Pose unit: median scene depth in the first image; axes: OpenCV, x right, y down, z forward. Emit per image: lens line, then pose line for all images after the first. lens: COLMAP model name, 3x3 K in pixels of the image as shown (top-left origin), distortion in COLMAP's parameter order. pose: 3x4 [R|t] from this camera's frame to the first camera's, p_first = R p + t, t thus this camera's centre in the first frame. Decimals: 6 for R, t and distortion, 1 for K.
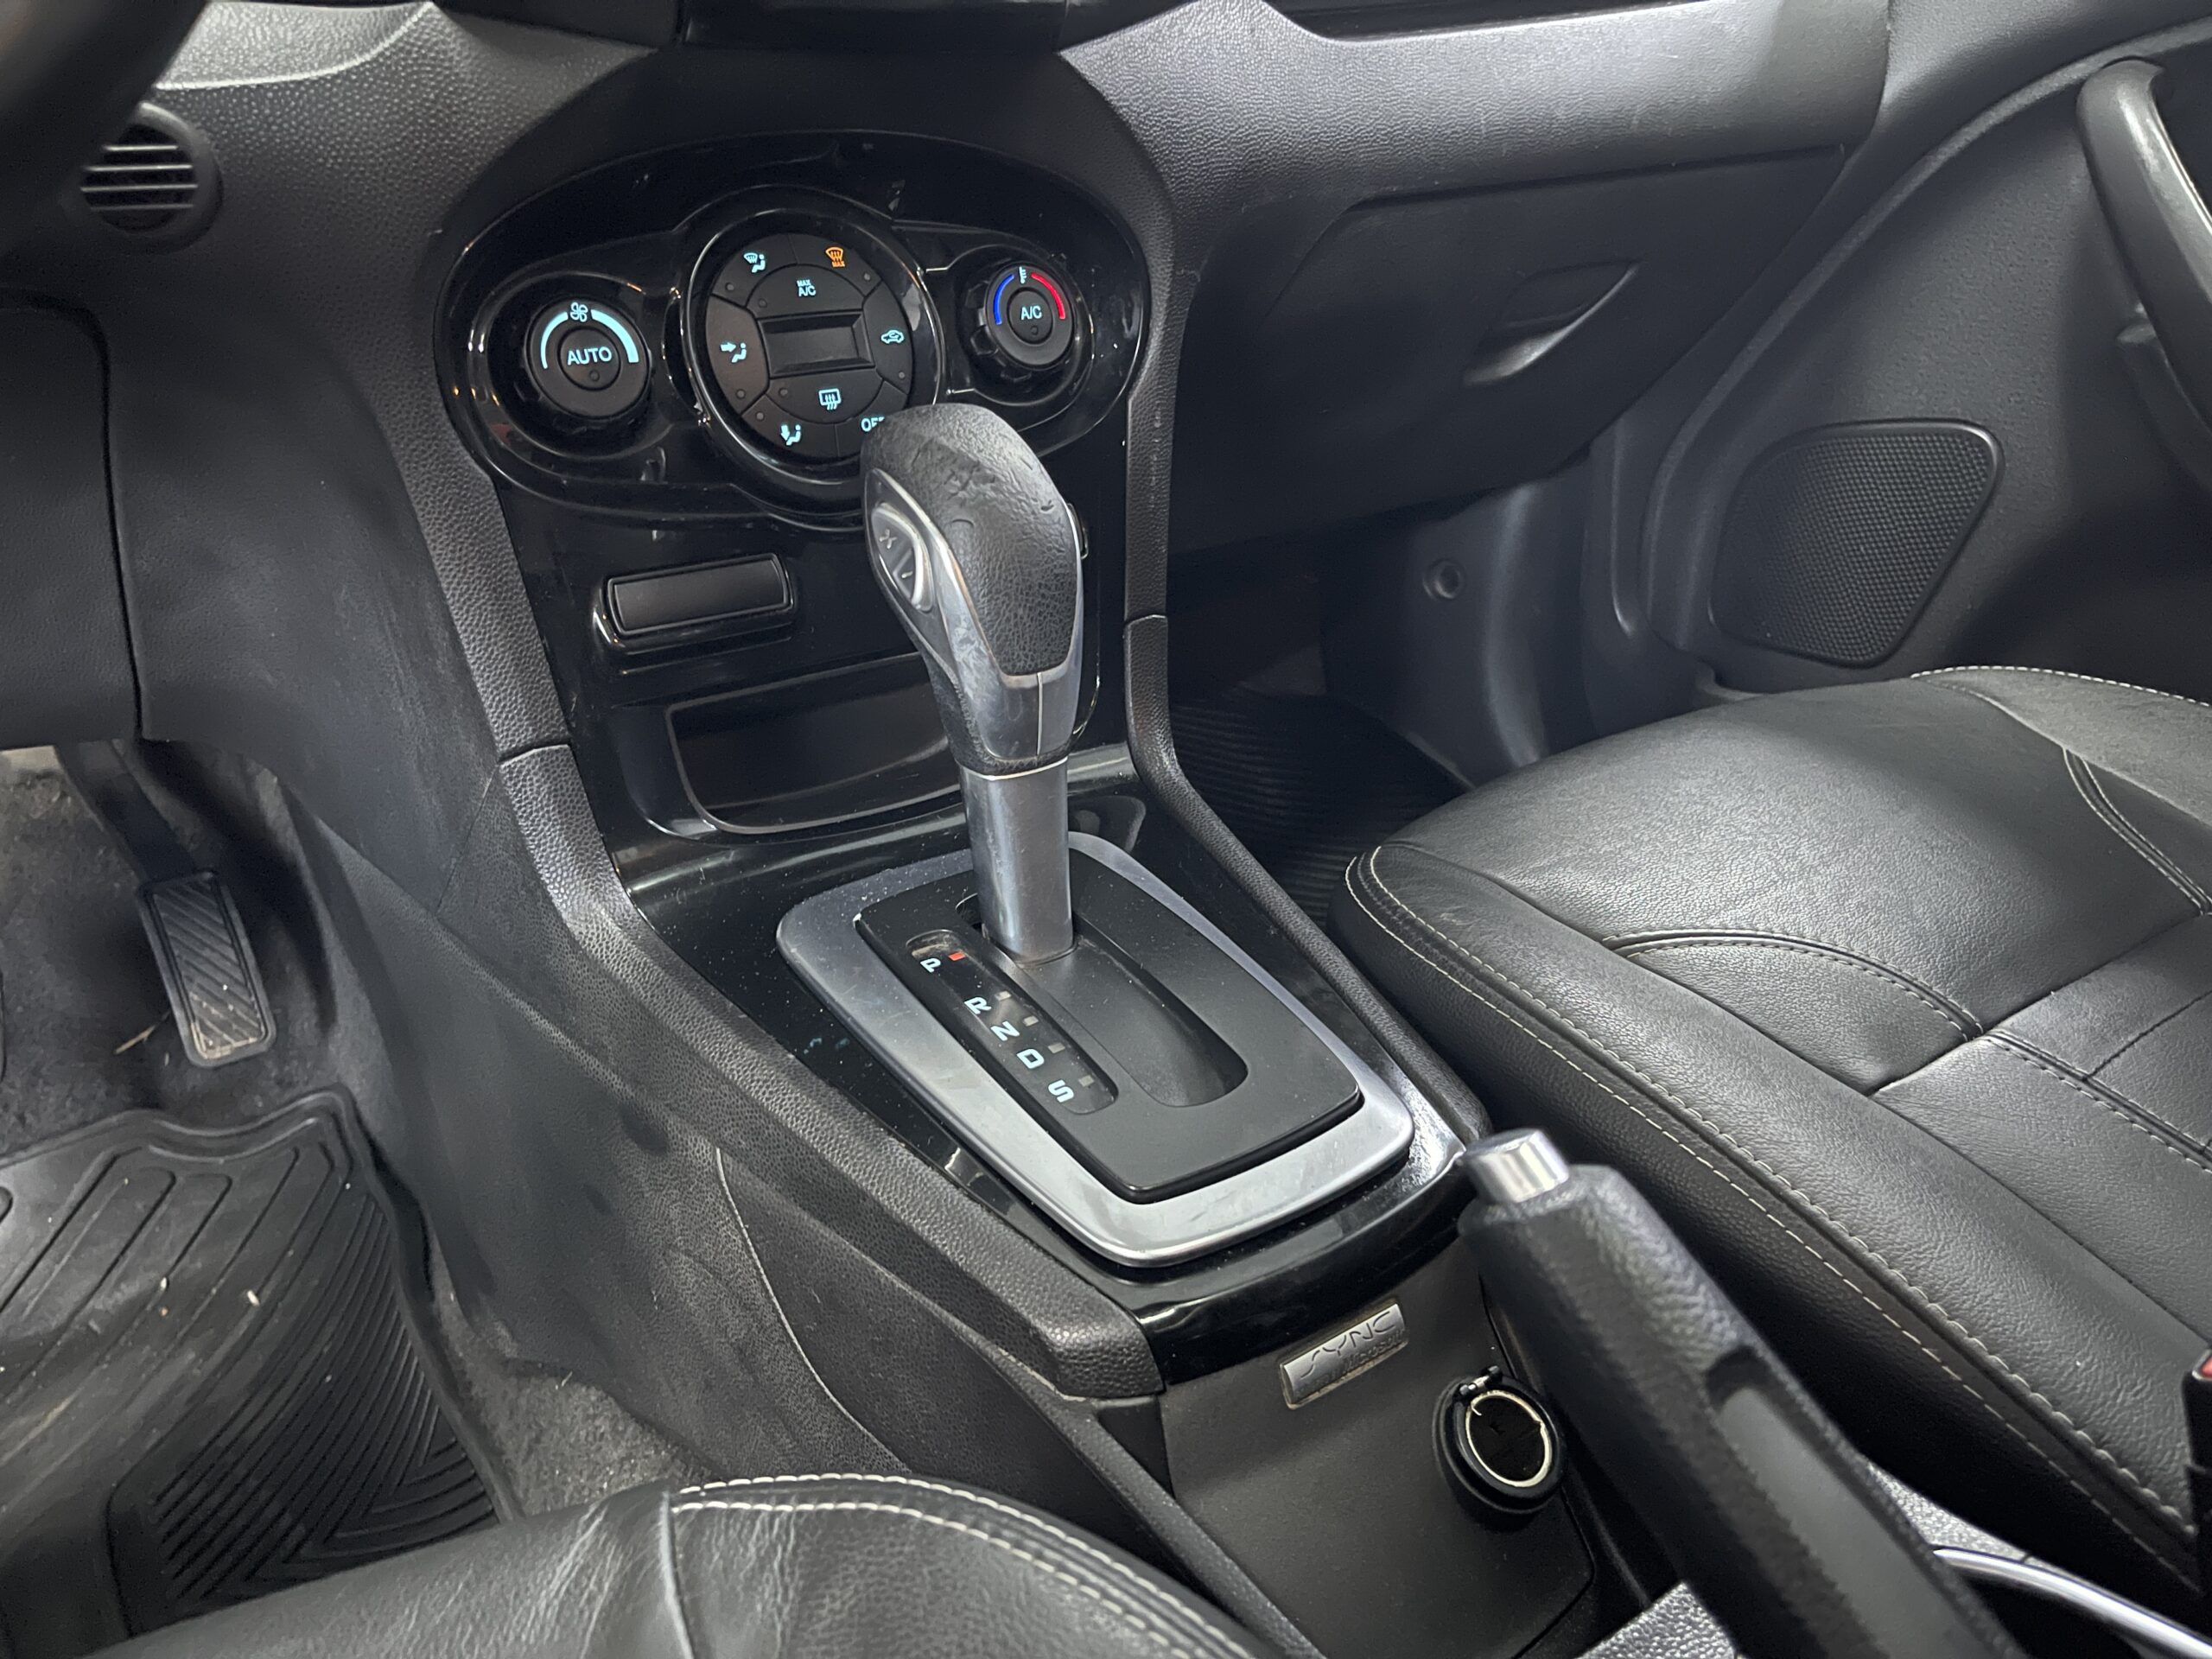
lens RADIAL K [[1720.1, 0, 1102.1], [0, 1720.1, 841.2], [0, 0, 1]] dist [0.035472, -0.049713]
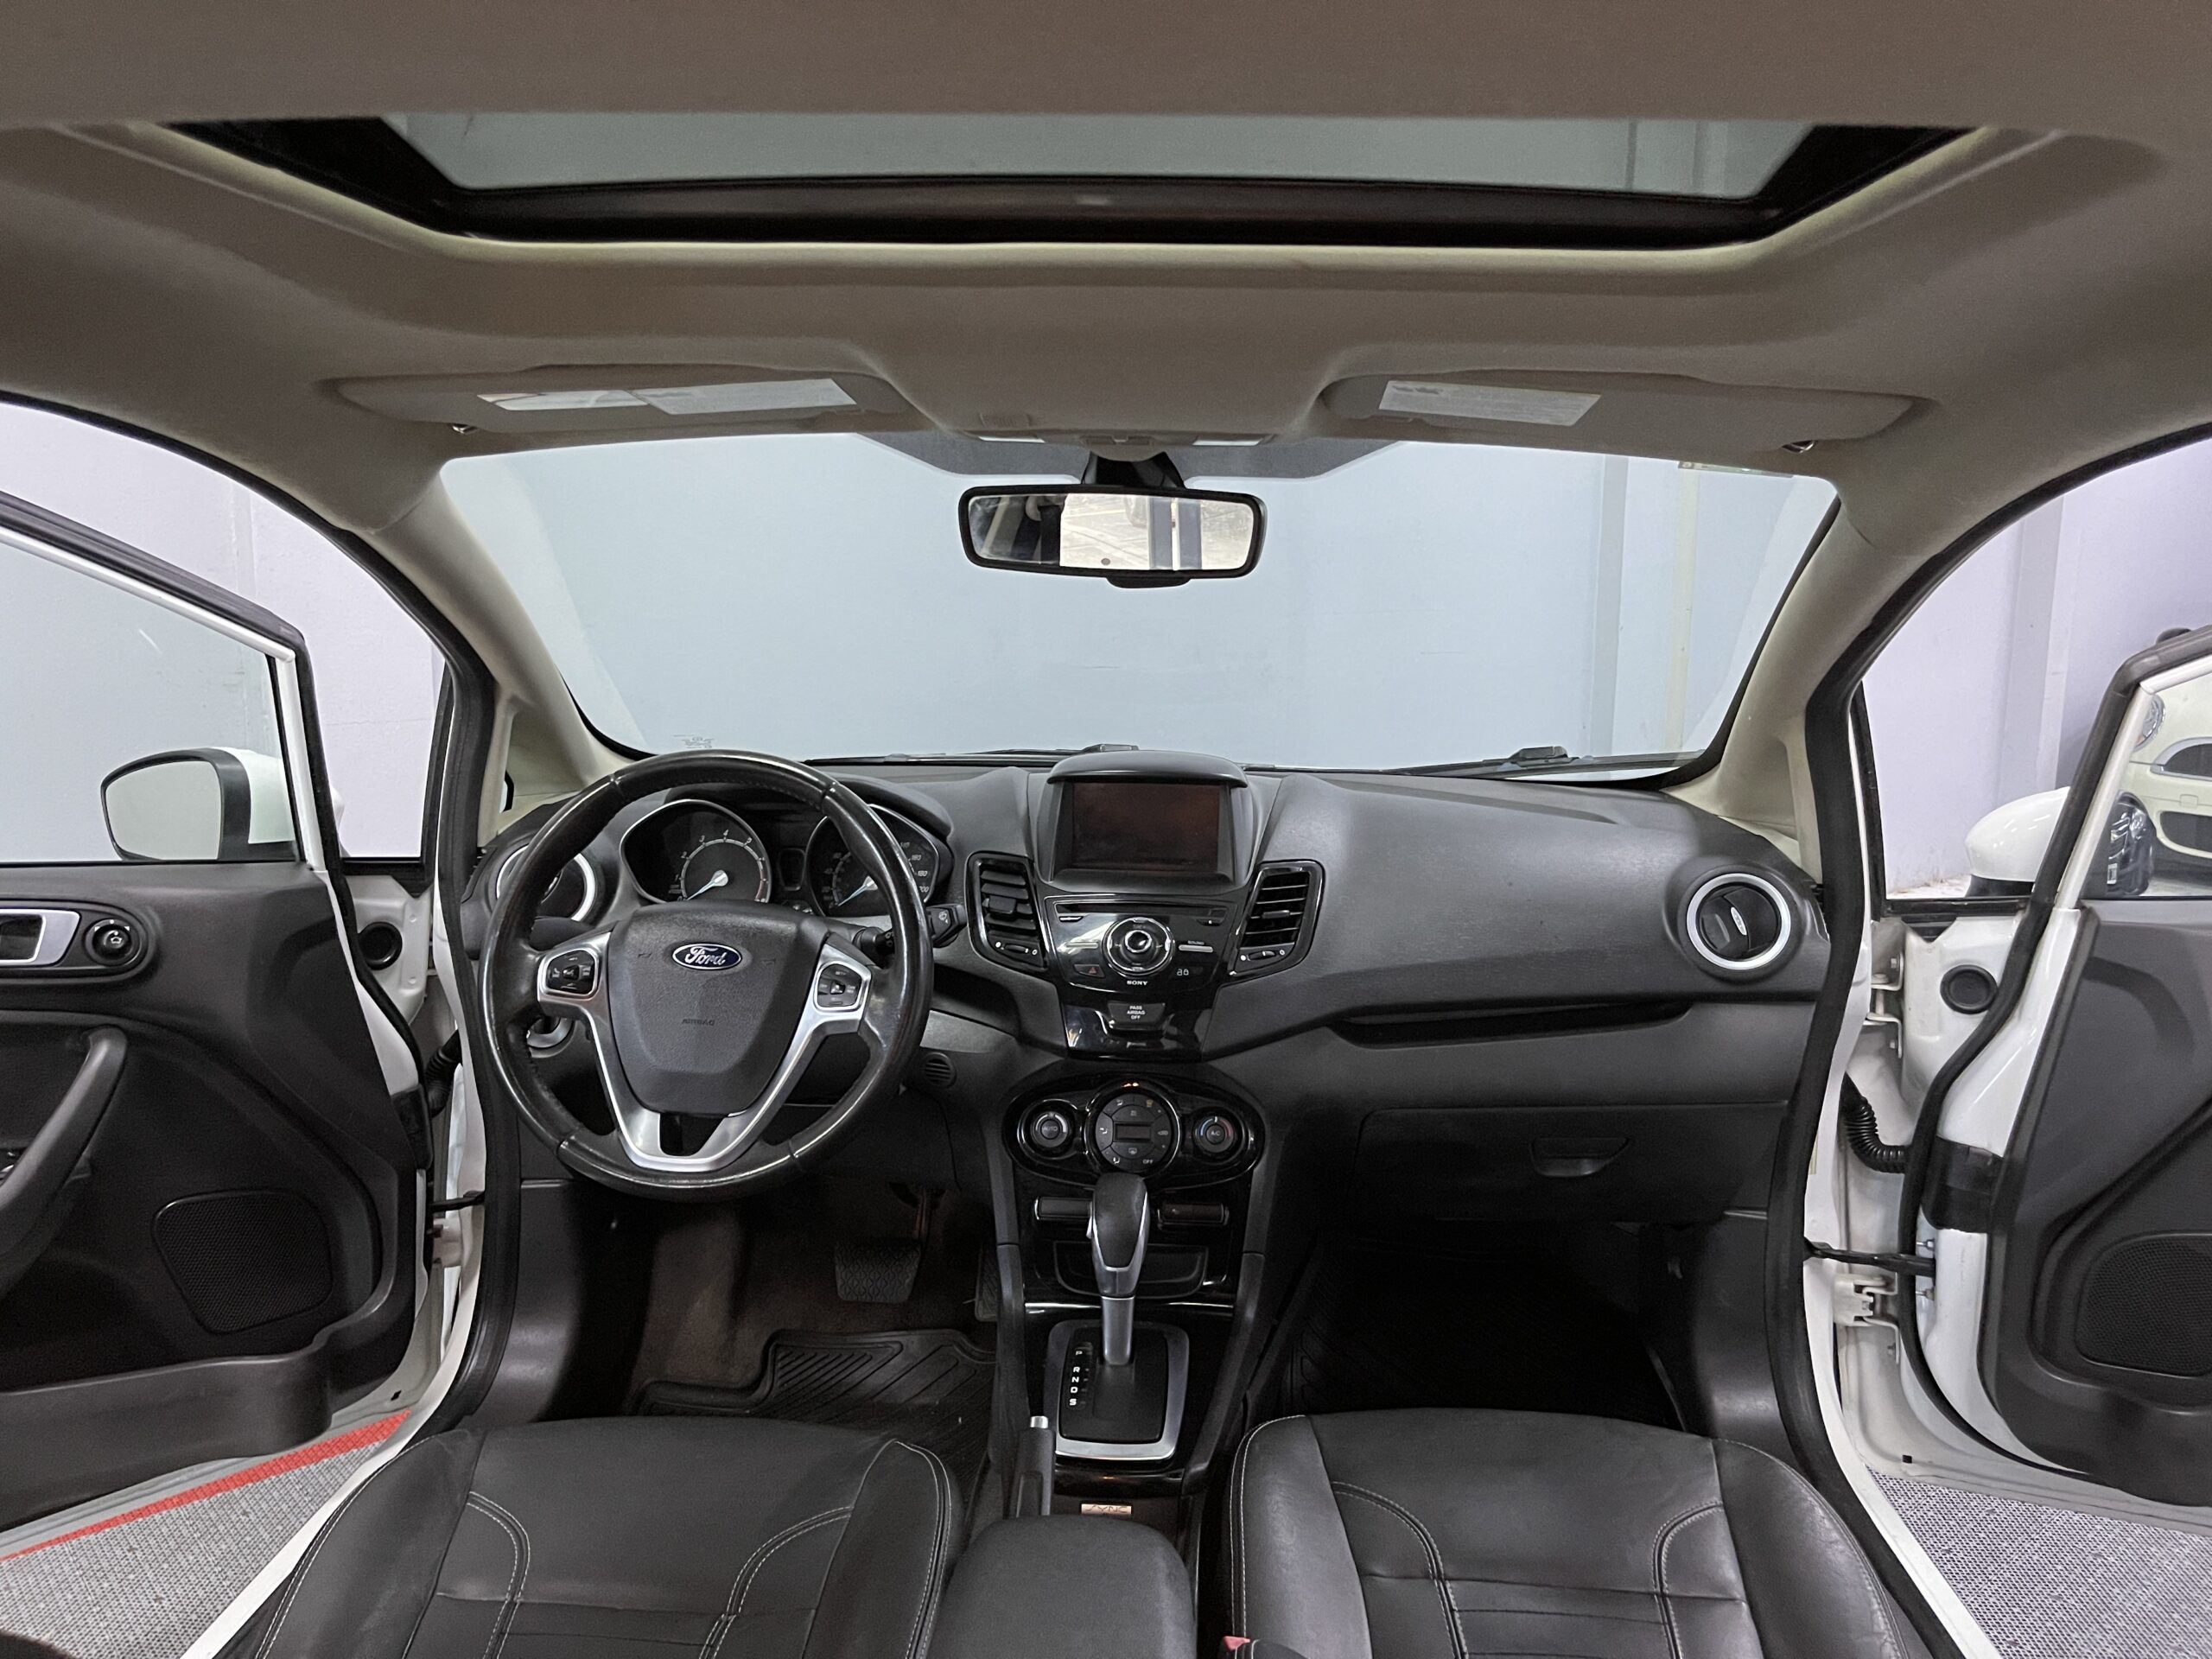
lens RADIAL K [[1720.1, 0, 1112.7], [0, 1720.1, 809.4], [0, 0, 1]] dist [0.035472, -0.049713]
pose [[0.766930, 0.131469, -0.628119, 1.699579], [-0.276331, 0.951054, -0.138337, -0.427037], [0.579188, 0.279663, 0.765722, -1.533755]]
